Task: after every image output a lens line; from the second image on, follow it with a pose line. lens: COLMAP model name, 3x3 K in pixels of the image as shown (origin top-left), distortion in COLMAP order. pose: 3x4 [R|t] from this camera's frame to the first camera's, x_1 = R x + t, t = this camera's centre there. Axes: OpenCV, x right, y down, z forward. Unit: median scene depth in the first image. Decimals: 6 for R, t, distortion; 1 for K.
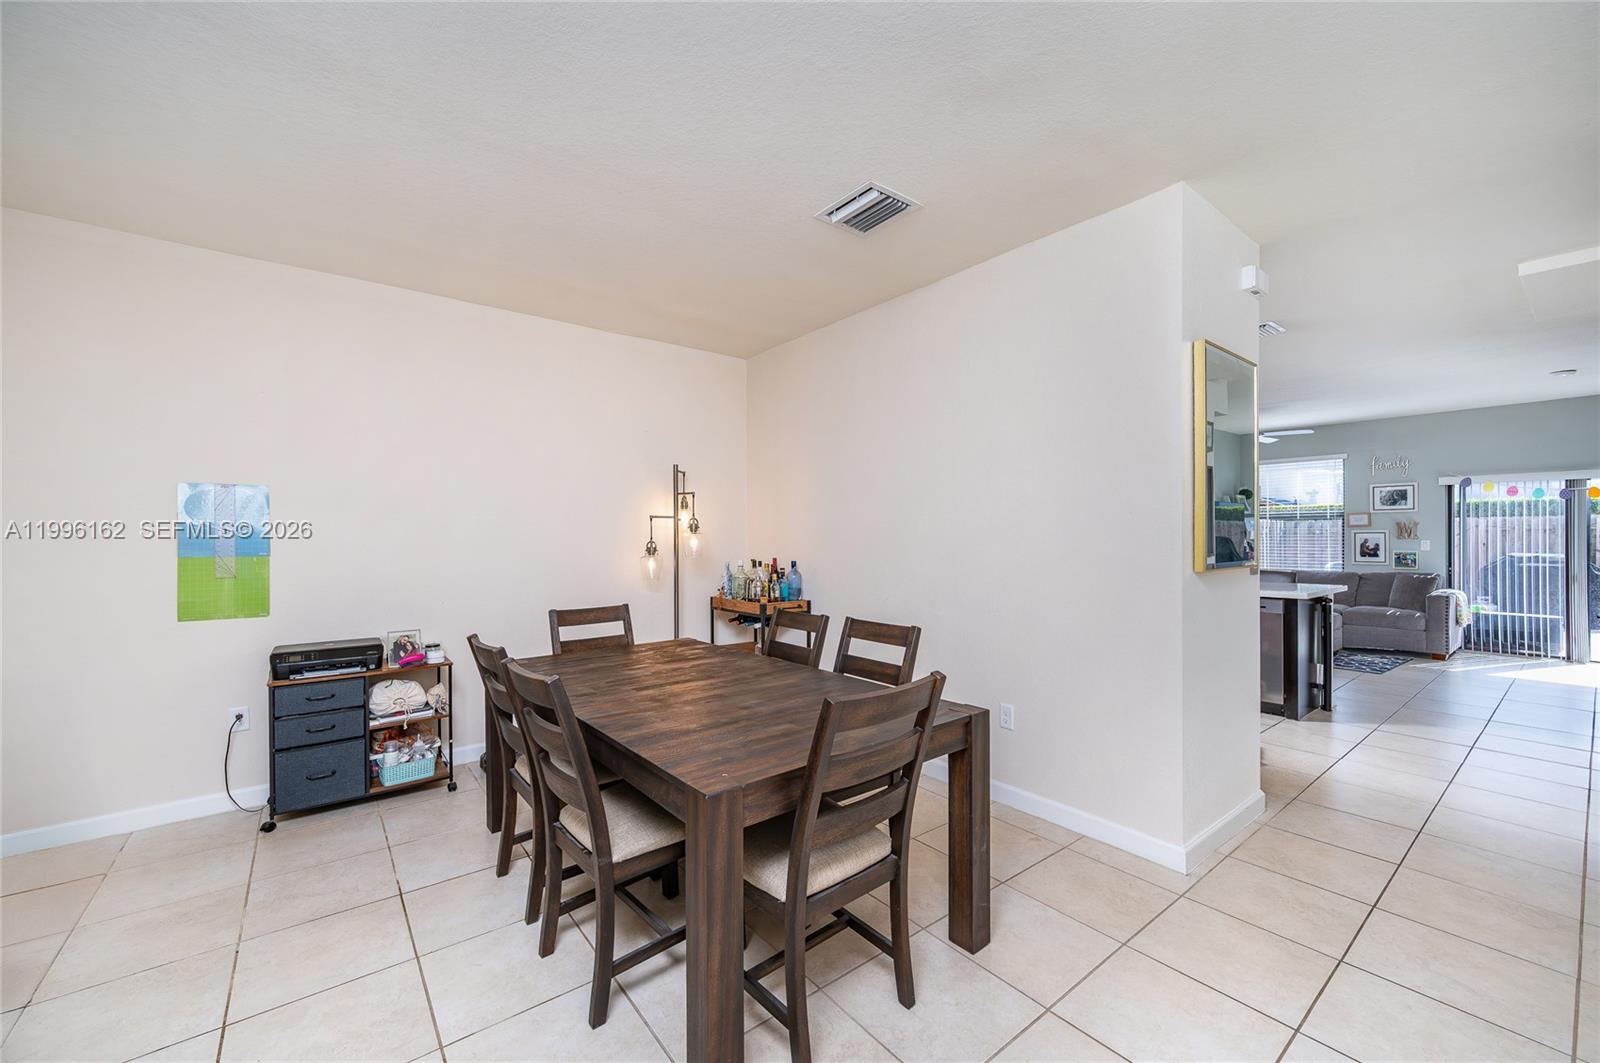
lens RADIAL K [[619.2, 0, 809.0], [0, 619.2, 538.8], [0, 0, 1]] dist [-0.002913, 0.001282]
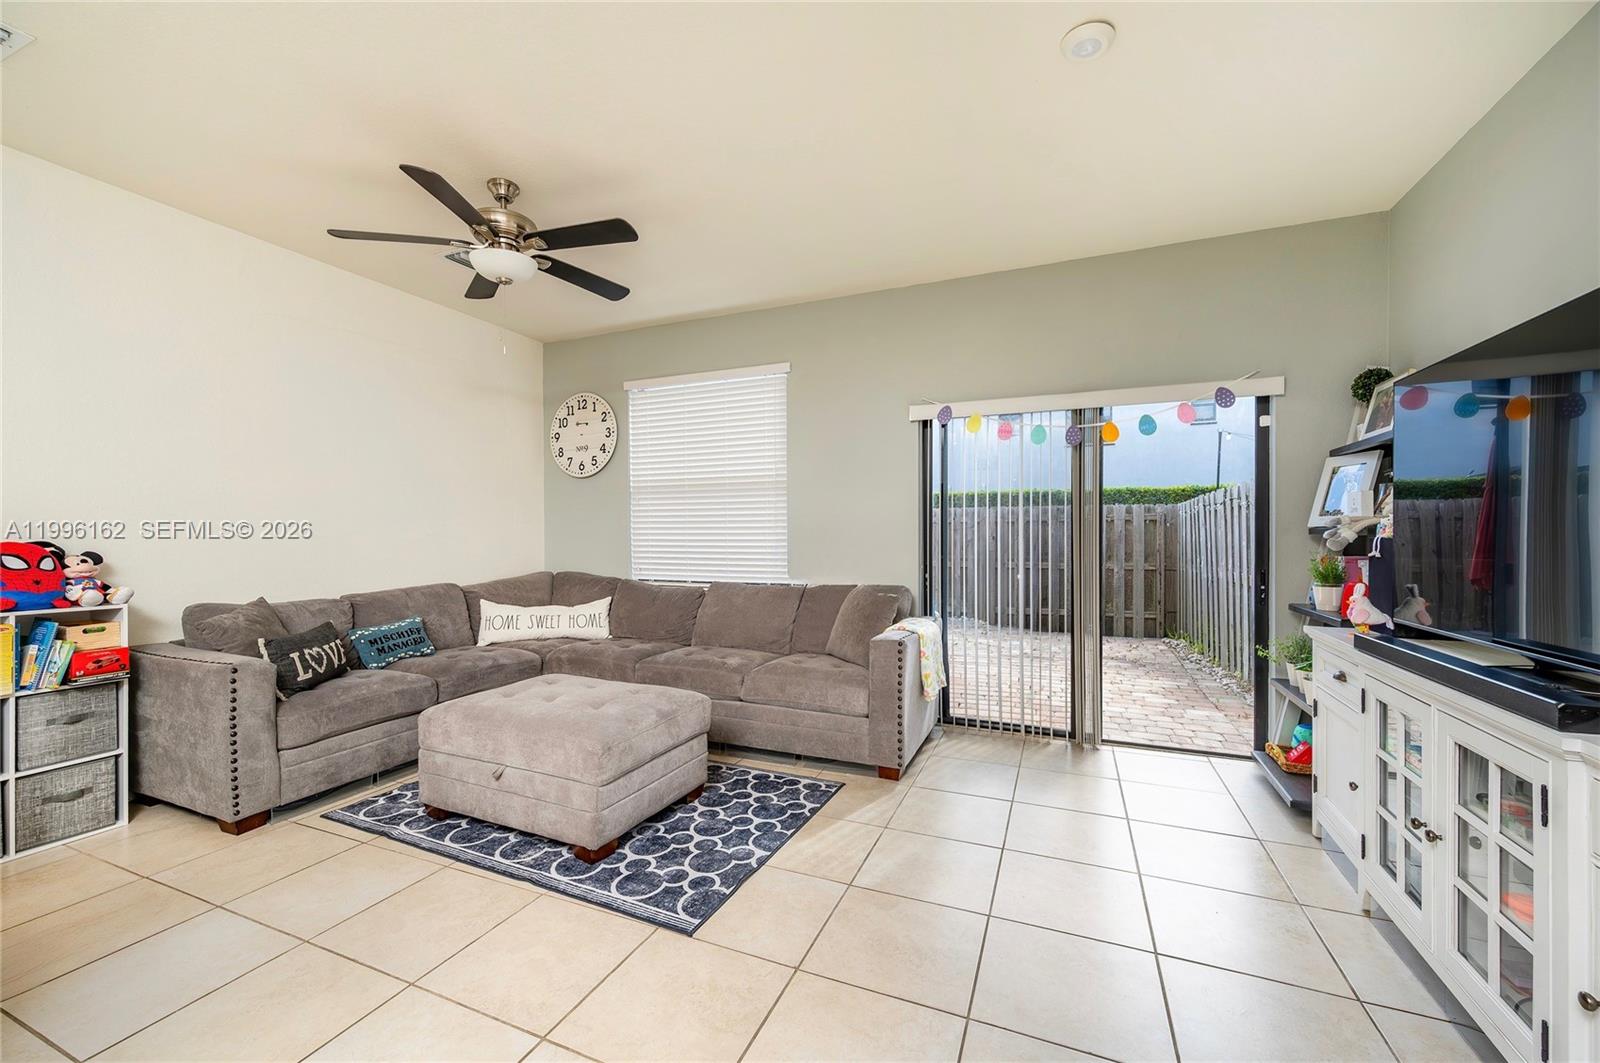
lens RADIAL K [[619.2, 0, 809.5], [0, 619.2, 529.2], [0, 0, 1]] dist [-0.002913, 0.001282]
pose [[0.876756, 0.008585, 0.480858, 0.724312], [-0.006199, 0.999959, -0.006551, 0.012092], [-0.480895, 0.002763, 0.876774, 0.605227]]
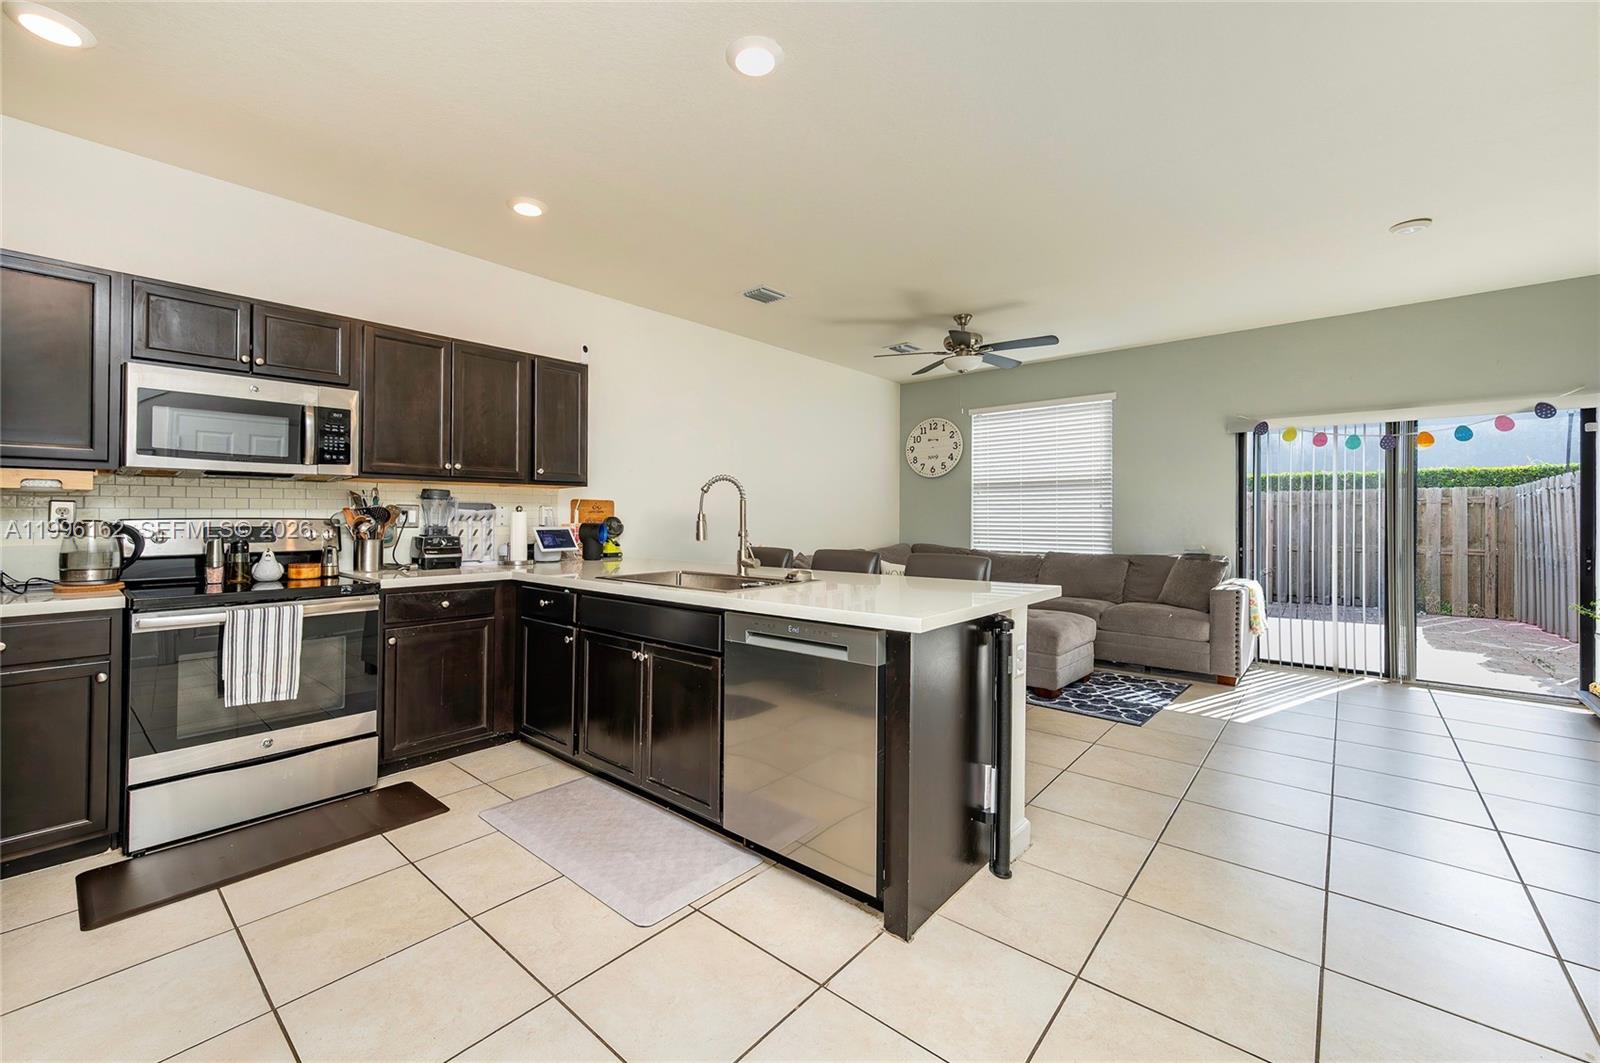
lens RADIAL K [[619.2, 0, 756.1], [0, 619.2, 512.4], [0, 0, 1]] dist [-0.002913, 0.001282]
pose [[0.990751, 0.007267, 0.135500, 0.403280], [-0.006706, 0.999967, -0.004594, 0.012999], [-0.135529, 0.003643, 0.990767, 0.385585]]
